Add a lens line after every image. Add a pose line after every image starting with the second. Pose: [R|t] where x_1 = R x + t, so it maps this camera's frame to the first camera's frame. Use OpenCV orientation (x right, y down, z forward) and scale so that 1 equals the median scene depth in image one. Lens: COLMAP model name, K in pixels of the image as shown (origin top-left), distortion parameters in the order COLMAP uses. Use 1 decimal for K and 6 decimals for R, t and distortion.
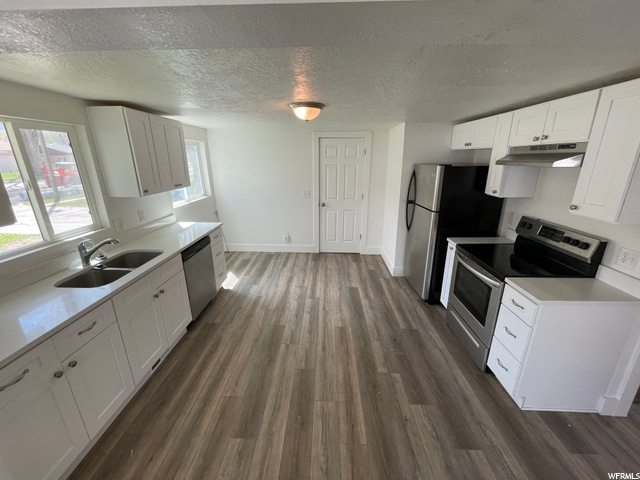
lens RADIAL K [[257.0, 0, 315.1], [0, 257.0, 238.6], [0, 0, 1]] dist [-0.001103, -0.000345]
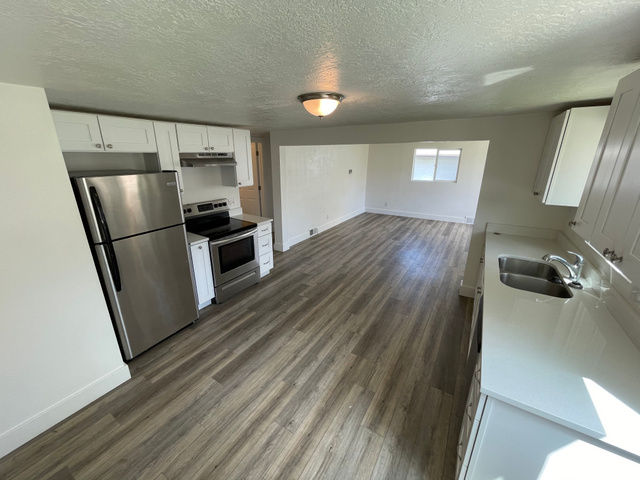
lens RADIAL K [[257.0, 0, 315.1], [0, 257.0, 238.6], [0, 0, 1]] dist [-0.001103, -0.000345]
pose [[-0.864907, -0.152416, 0.478232, -0.345419], [0.154884, 0.825242, 0.543127, -0.449841], [-0.477439, 0.543824, -0.690150, 1.354844]]
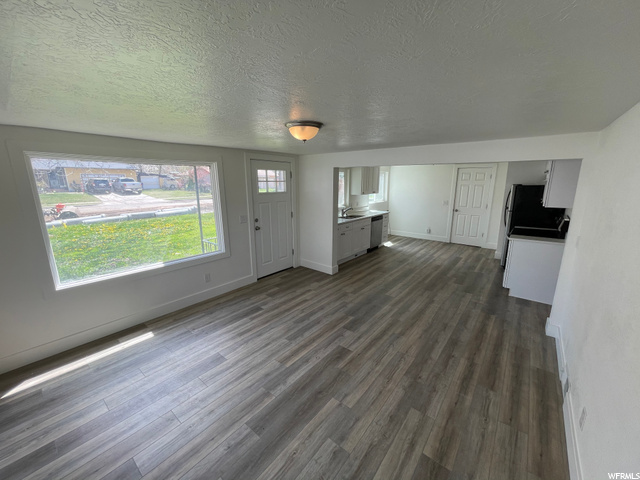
lens RADIAL K [[257.0, 0, 315.1], [0, 257.0, 238.6], [0, 0, 1]] dist [-0.001103, -0.000345]
pose [[0.795531, 0.134848, -0.590717, 0.444228], [-0.182022, 0.983076, -0.020717, 0.333410], [0.577926, 0.124004, 0.806613, -1.065707]]
